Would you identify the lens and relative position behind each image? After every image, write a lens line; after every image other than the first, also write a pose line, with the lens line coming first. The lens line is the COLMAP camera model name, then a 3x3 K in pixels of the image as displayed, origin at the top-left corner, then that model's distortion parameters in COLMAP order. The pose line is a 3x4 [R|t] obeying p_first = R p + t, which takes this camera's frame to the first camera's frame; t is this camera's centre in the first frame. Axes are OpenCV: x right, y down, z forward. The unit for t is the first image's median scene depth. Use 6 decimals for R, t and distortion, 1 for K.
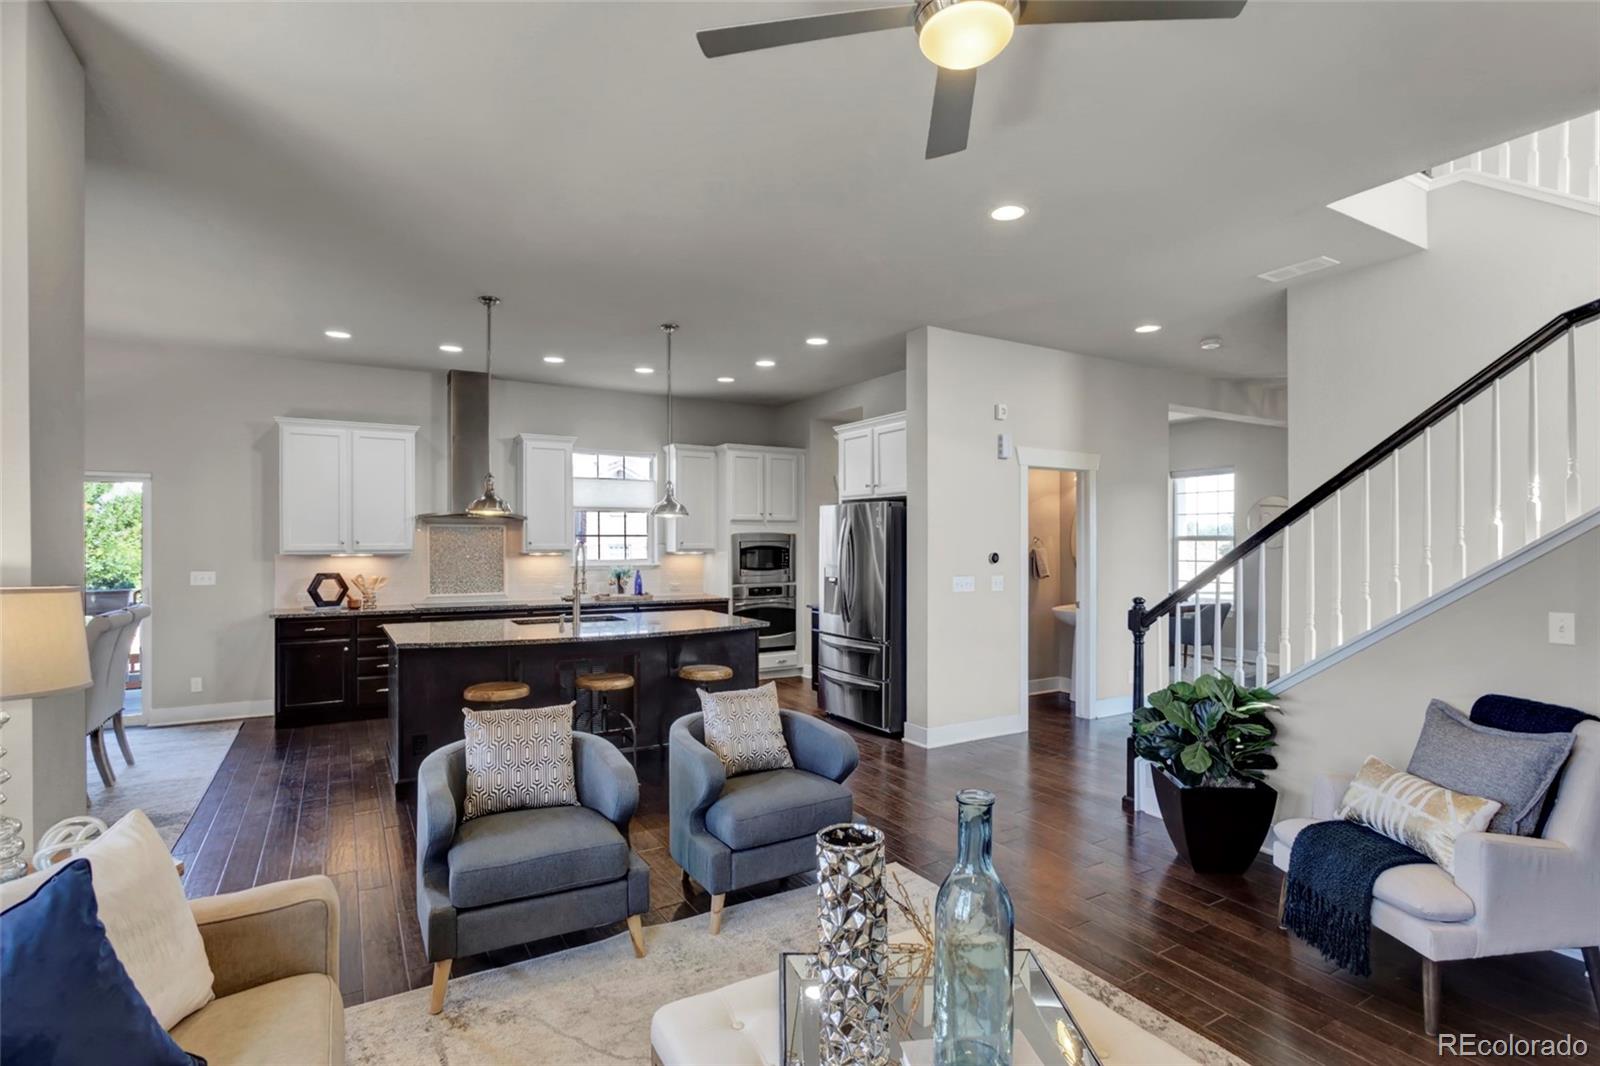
lens RADIAL K [[785.0, 0, 797.6], [0, 785.0, 546.8], [0, 0, 1]] dist [-0.013015, 0.011219]
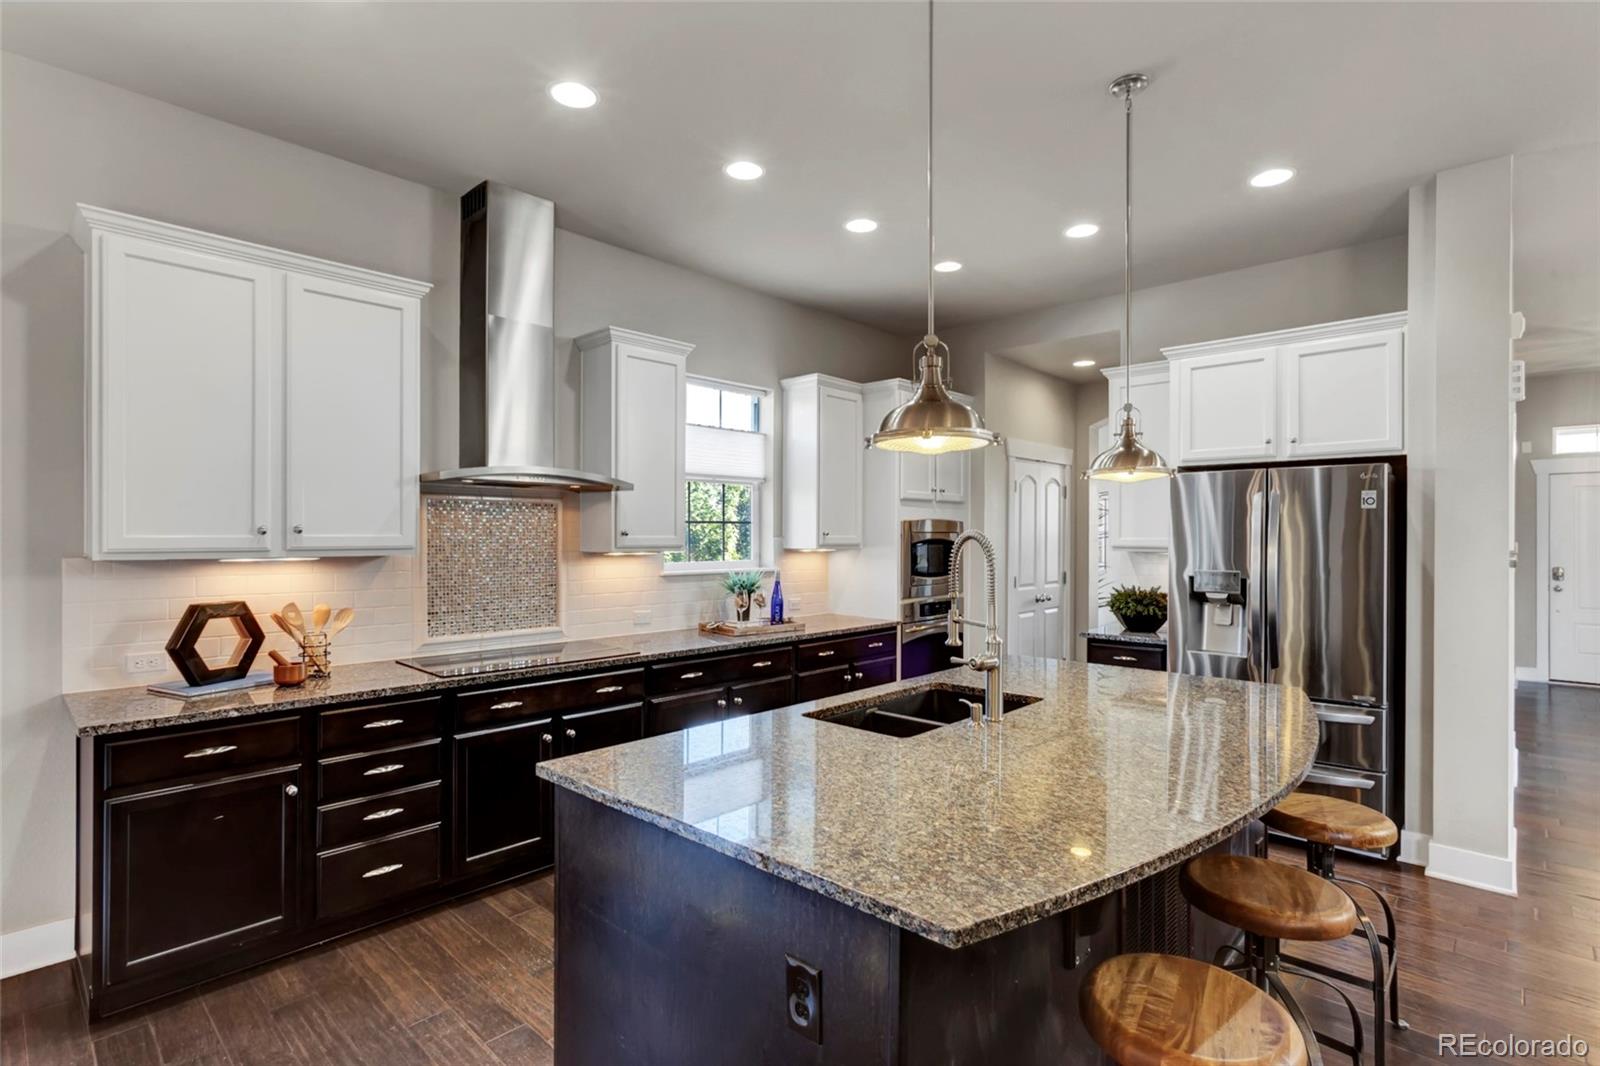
lens RADIAL K [[785.0, 0, 807.5], [0, 785.0, 532.4], [0, 0, 1]] dist [-0.013015, 0.011219]
pose [[0.958657, 0.003210, 0.284548, -0.397642], [-0.000473, 0.999953, -0.009686, -0.000609], [-0.284565, 0.009151, 0.958613, 0.482675]]
